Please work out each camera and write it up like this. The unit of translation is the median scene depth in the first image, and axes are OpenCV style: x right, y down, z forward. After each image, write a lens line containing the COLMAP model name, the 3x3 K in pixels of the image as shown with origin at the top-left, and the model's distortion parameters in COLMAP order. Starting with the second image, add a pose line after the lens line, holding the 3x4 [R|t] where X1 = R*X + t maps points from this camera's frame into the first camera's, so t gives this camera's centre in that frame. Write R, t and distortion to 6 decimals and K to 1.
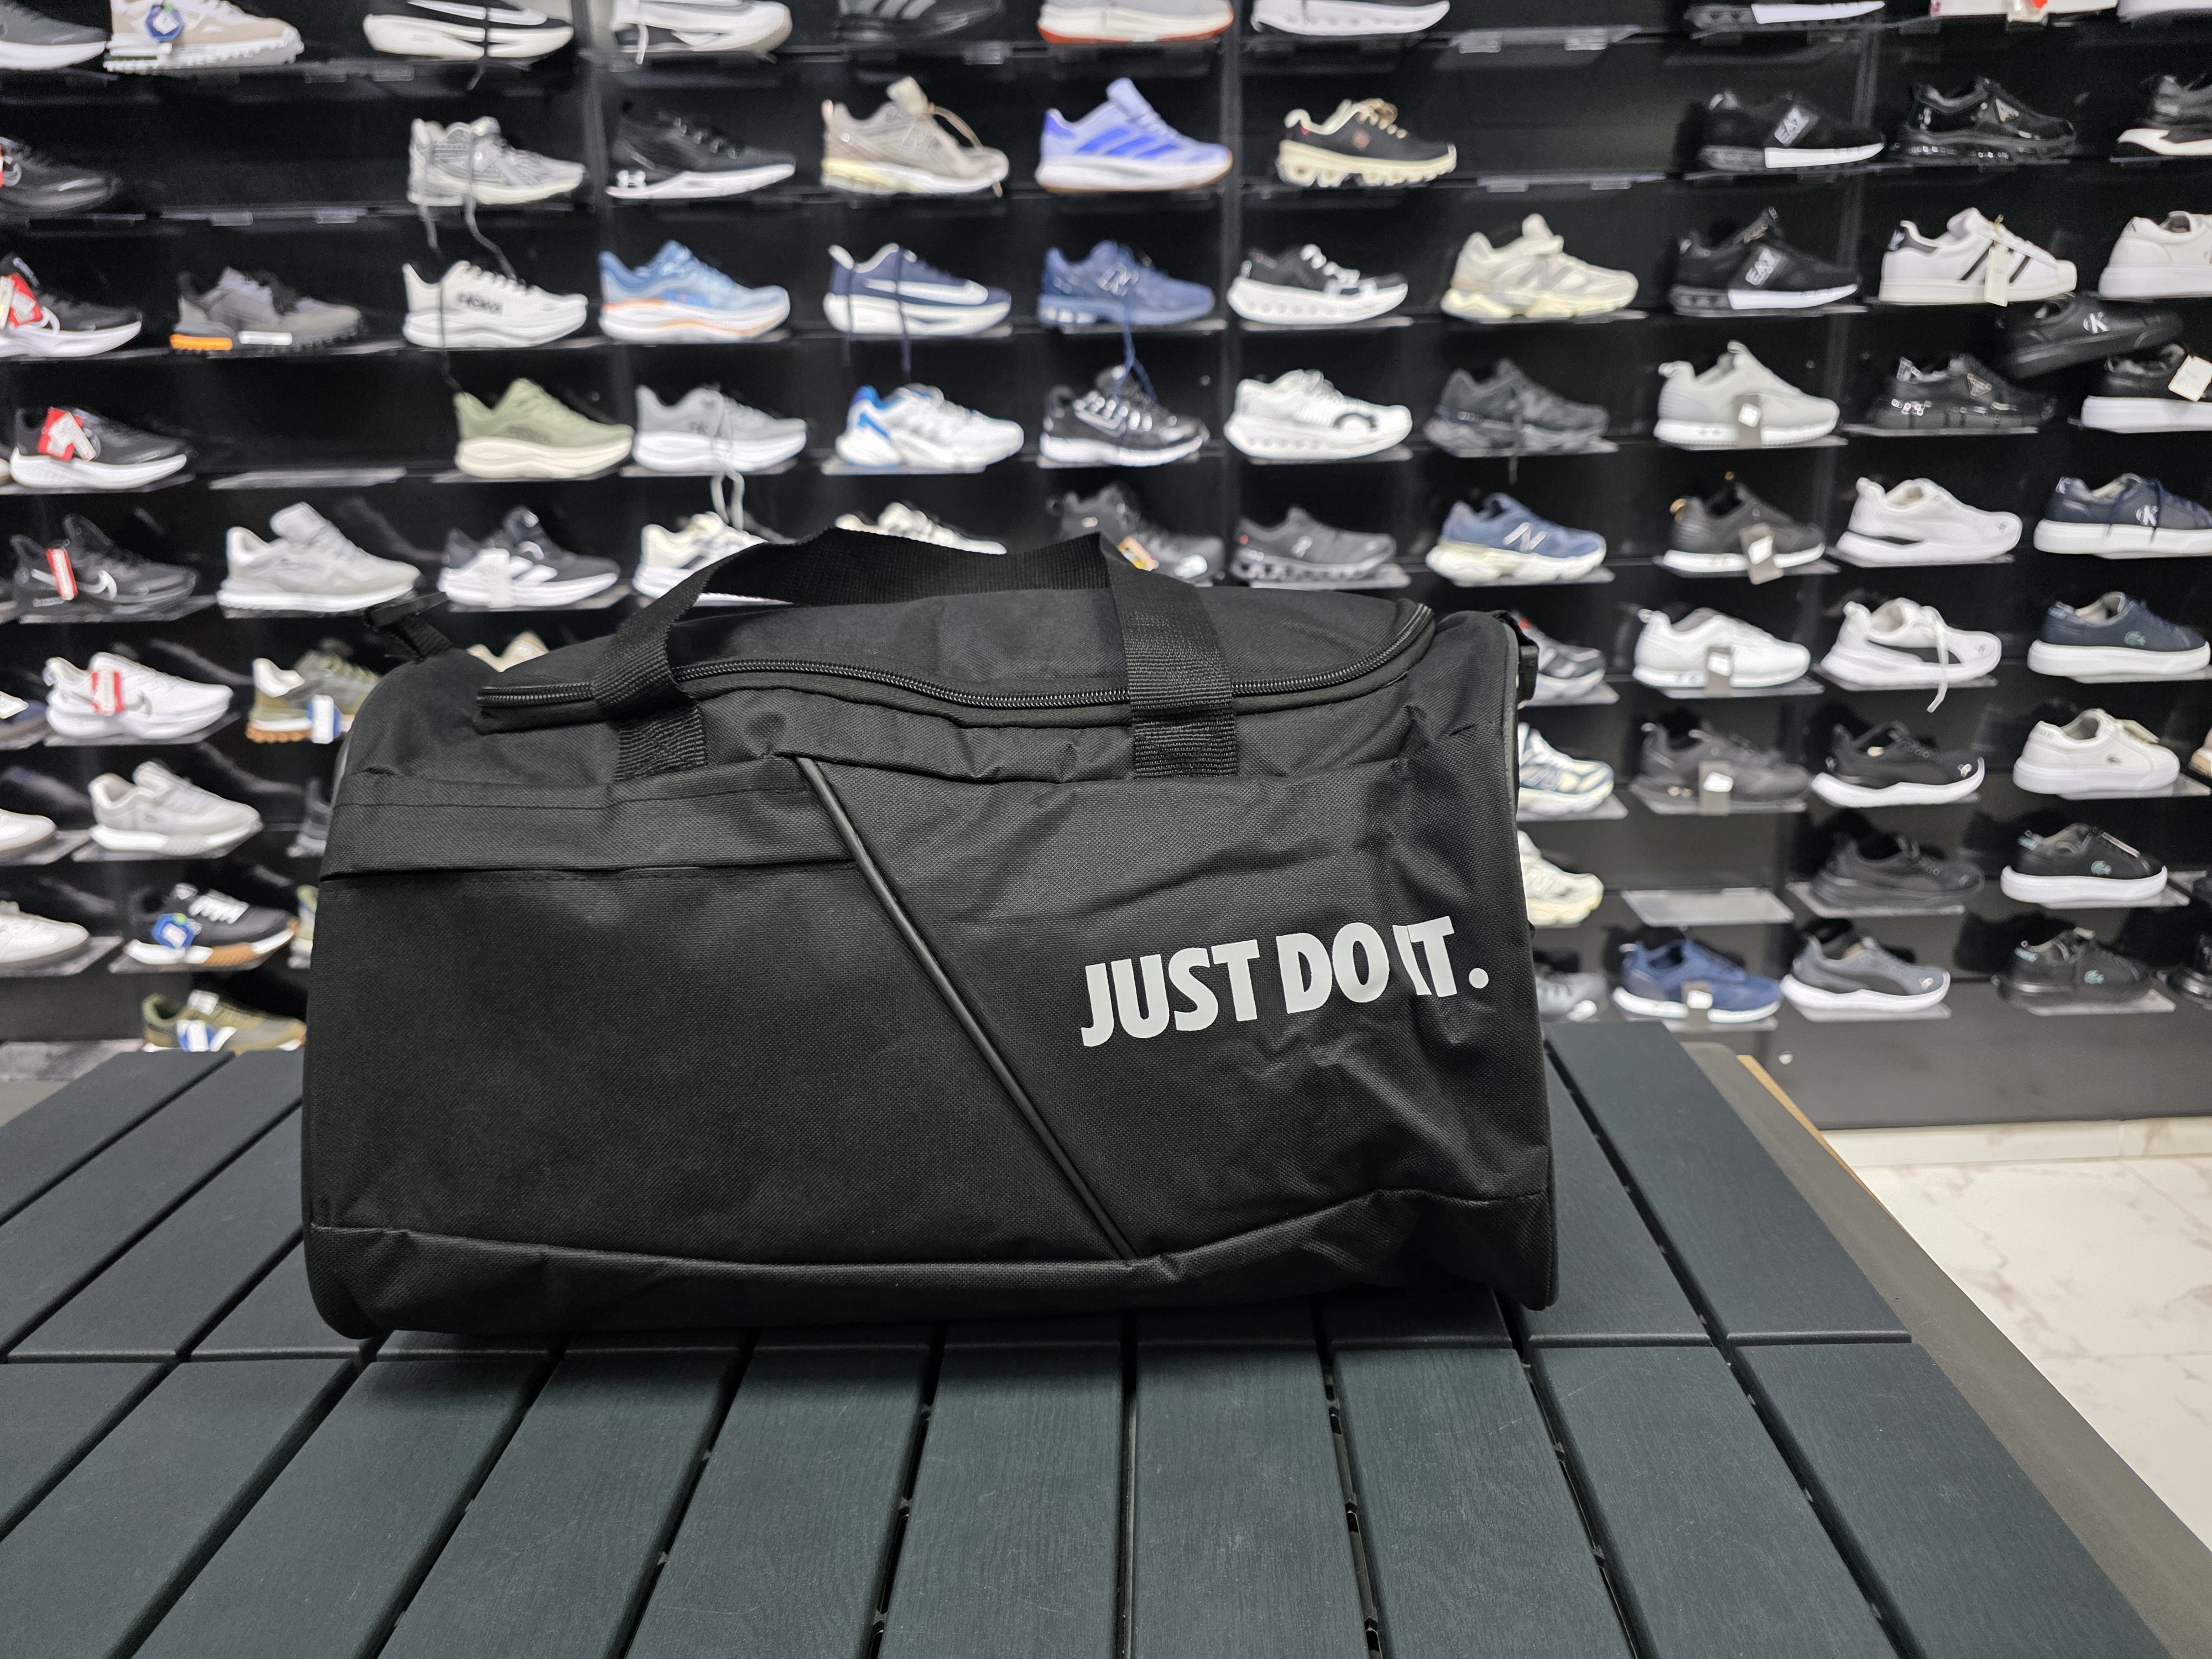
lens RADIAL K [[1509.7, 0, 1111.4], [0, 1509.7, 851.7], [0, 0, 1]] dist [0.024489, -0.025638]
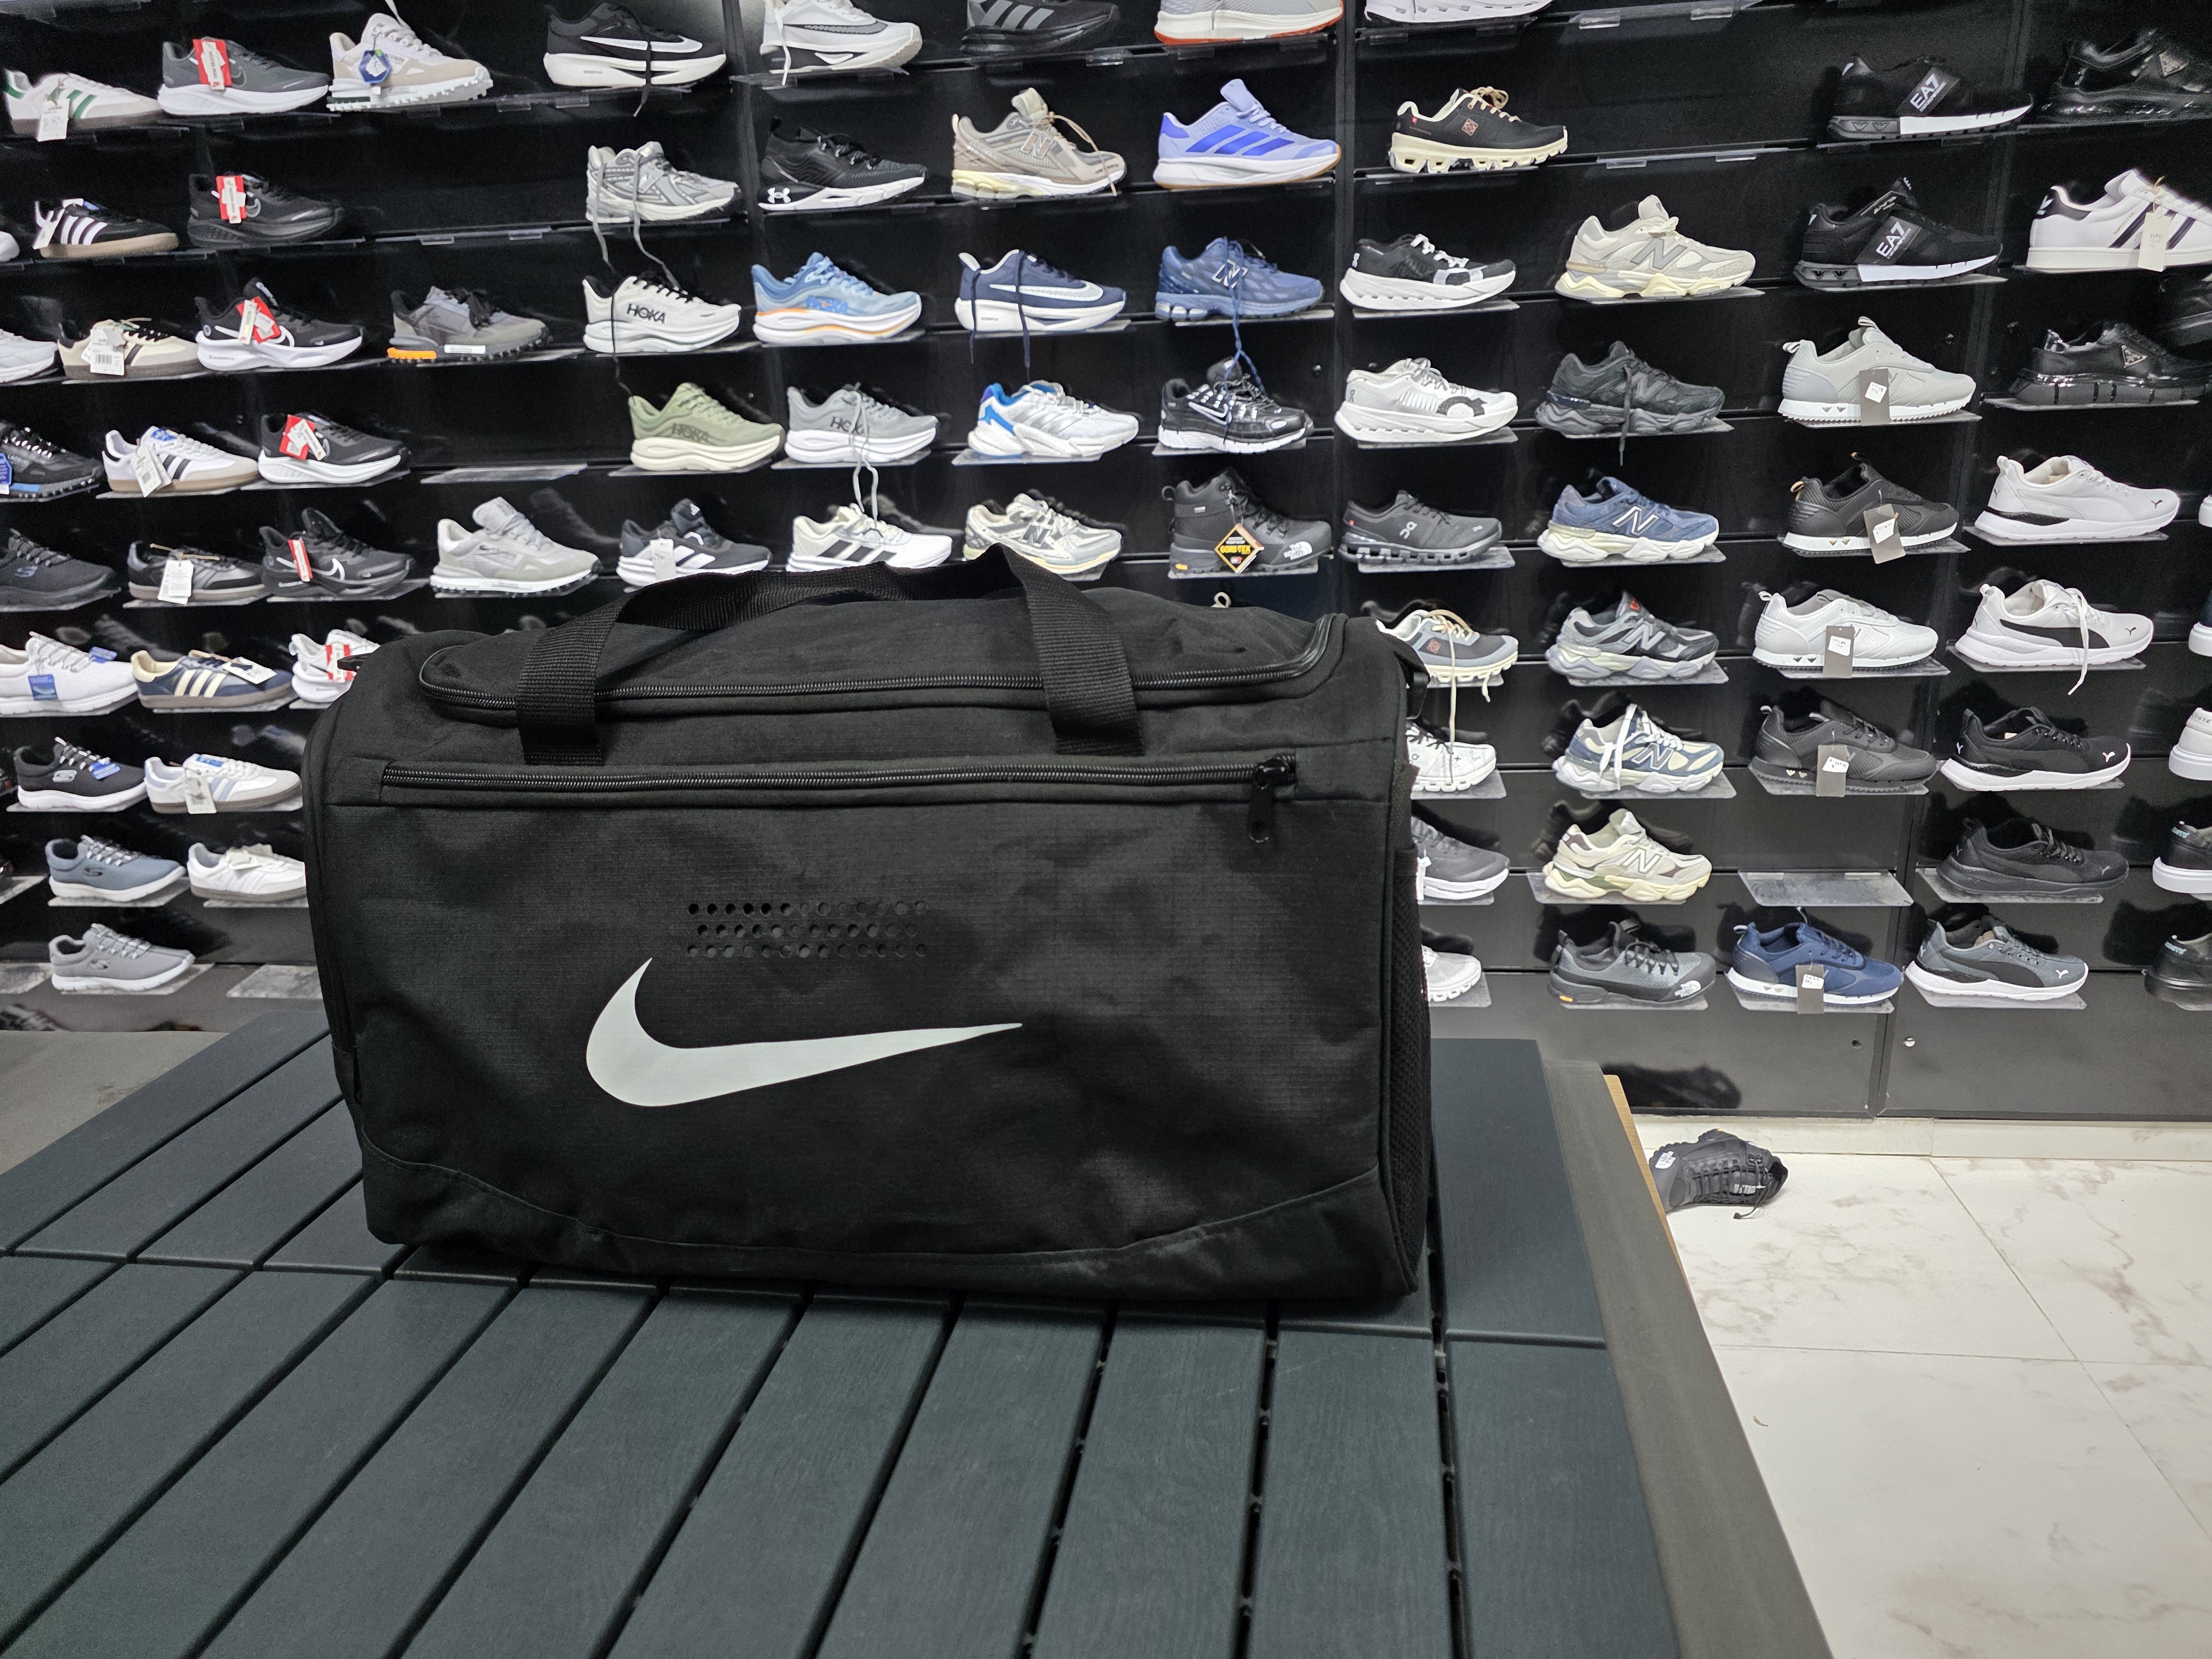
lens RADIAL K [[1497.2, 0, 1101.8], [0, 1497.2, 850.6], [0, 0, 1]] dist [0.042566, -0.035652]
pose [[0.989567, 0.024572, -0.141961, 0.072887], [-0.018430, 0.998843, 0.044420, -0.026742], [0.142888, -0.041340, 0.988875, -0.048434]]
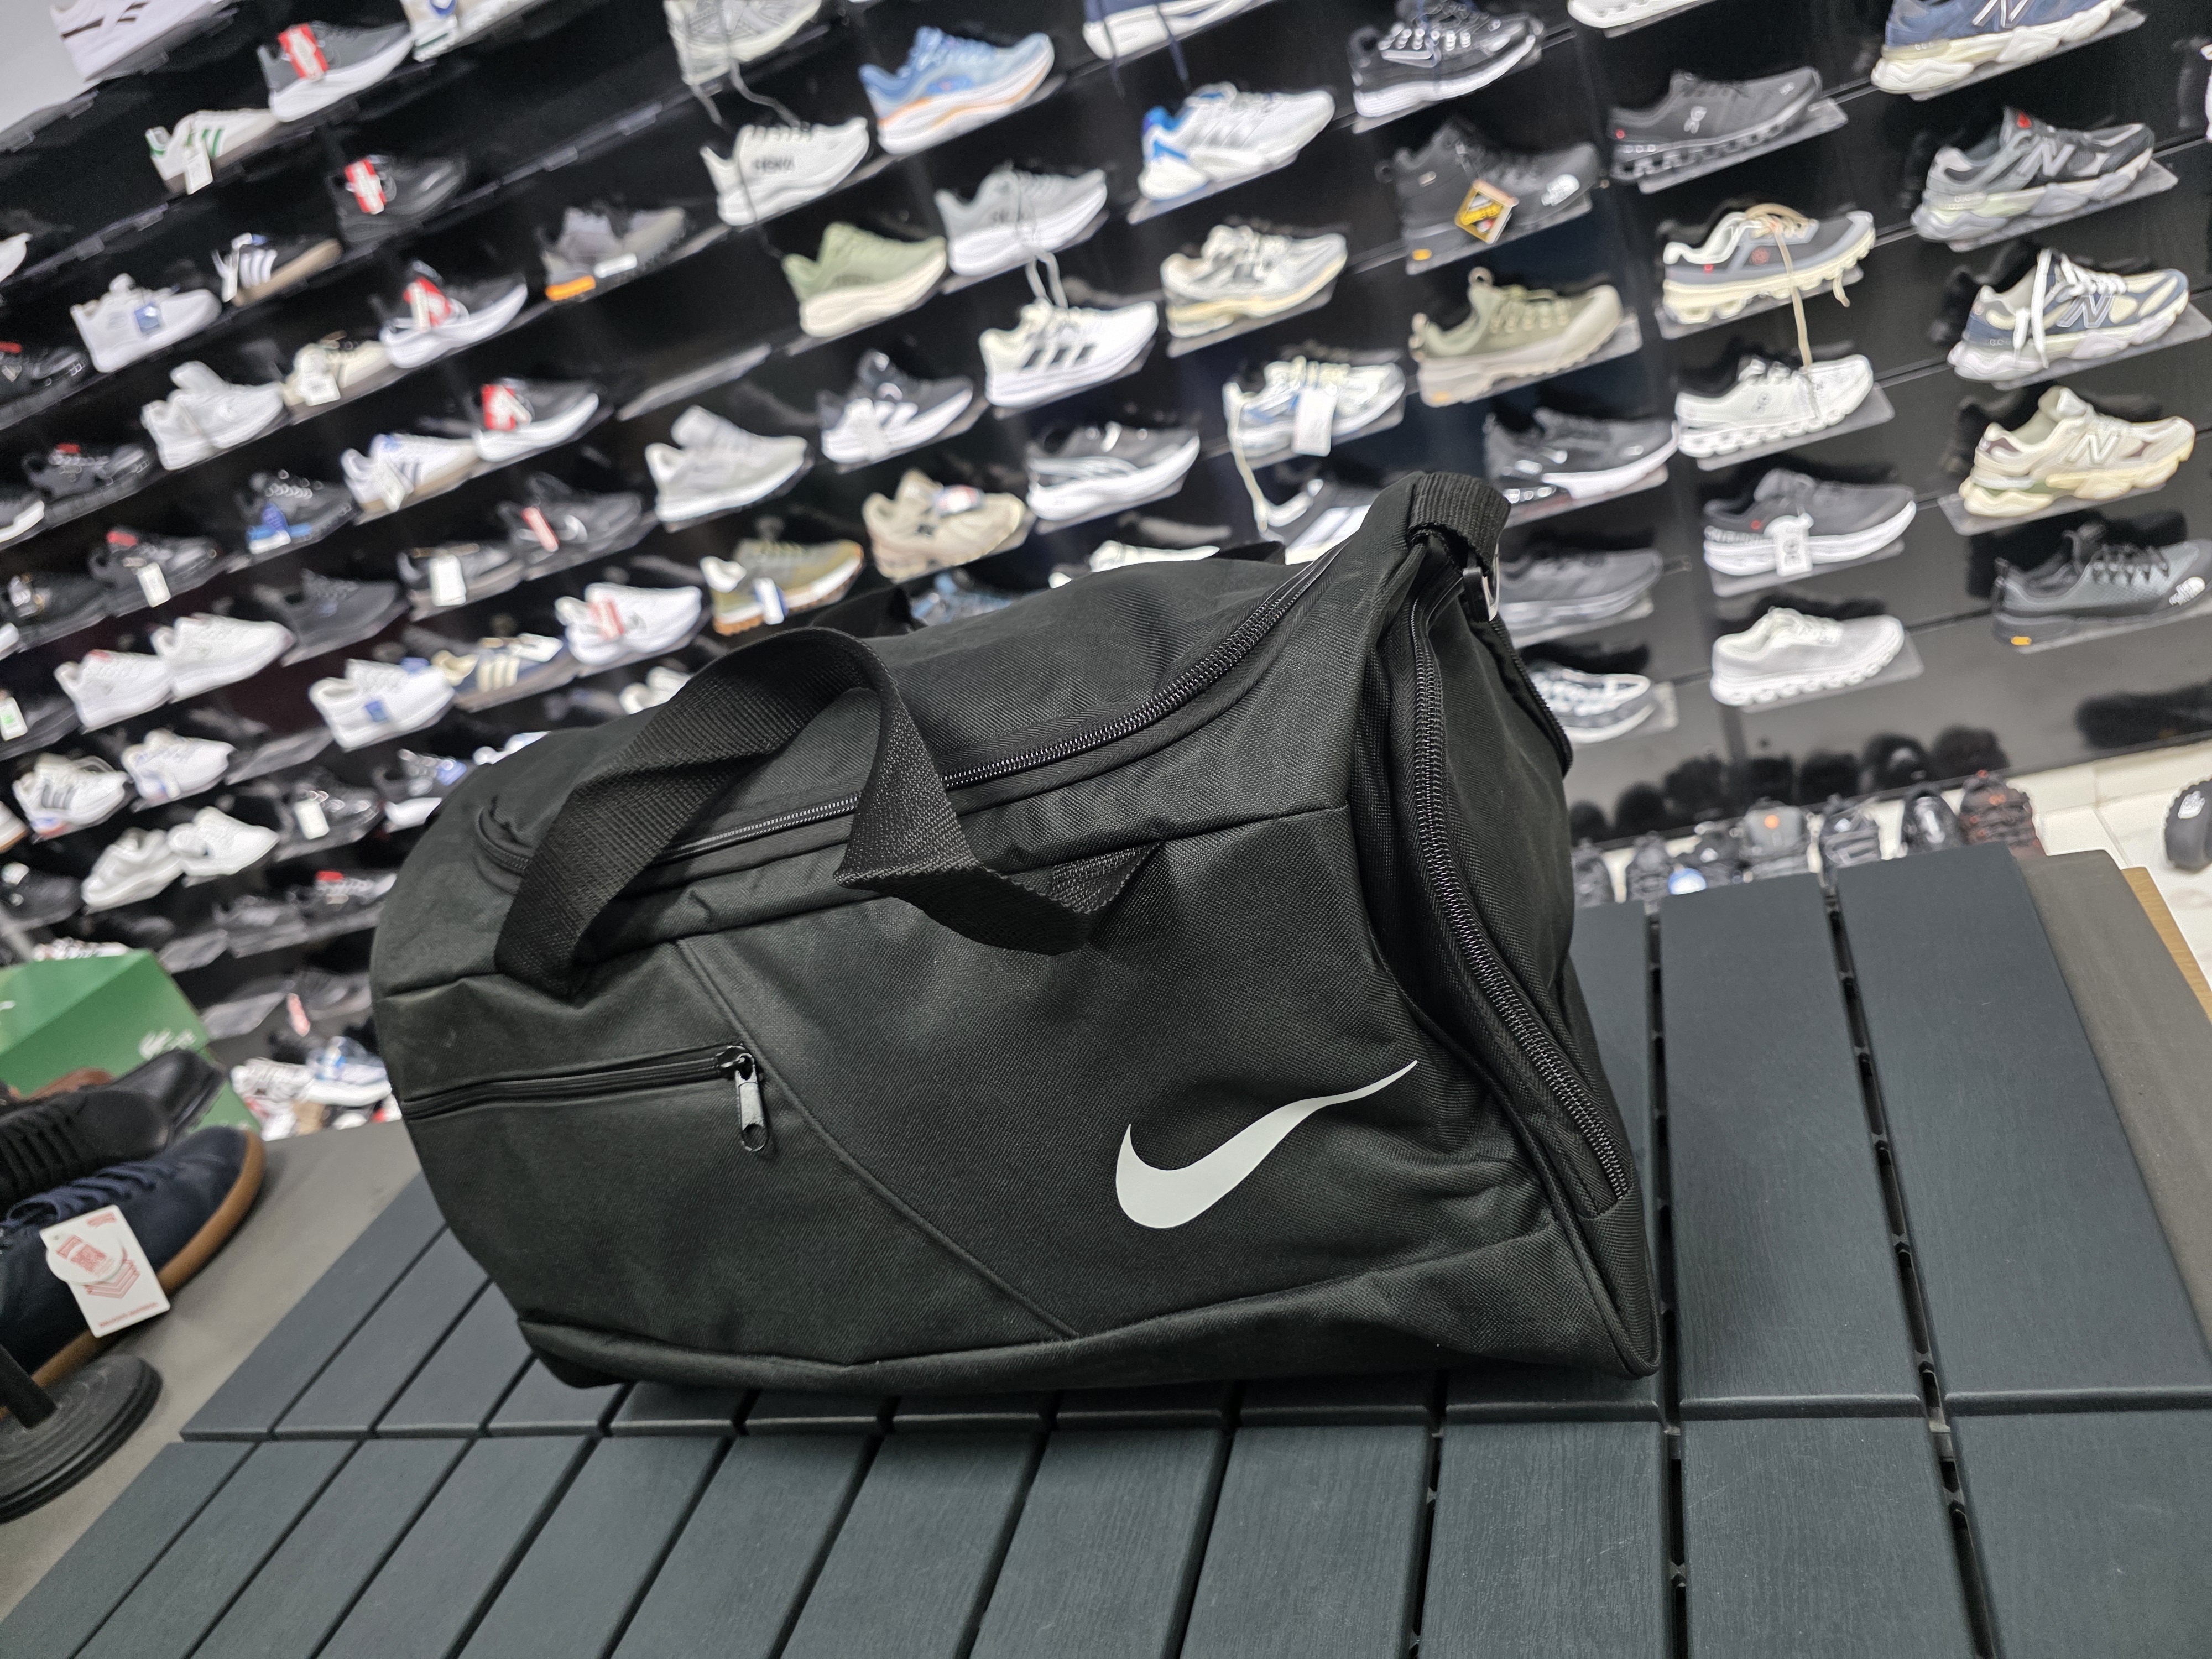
lens RADIAL K [[1518.6, 0, 1096.1], [0, 1518.6, 834.5], [0, 0, 1]] dist [0.015491, -0.018514]
pose [[0.906679, -0.168041, -0.386906, 0.089317], [0.245490, 0.956099, 0.160031, -0.045732], [0.343028, -0.240078, 0.908127, 0.053022]]
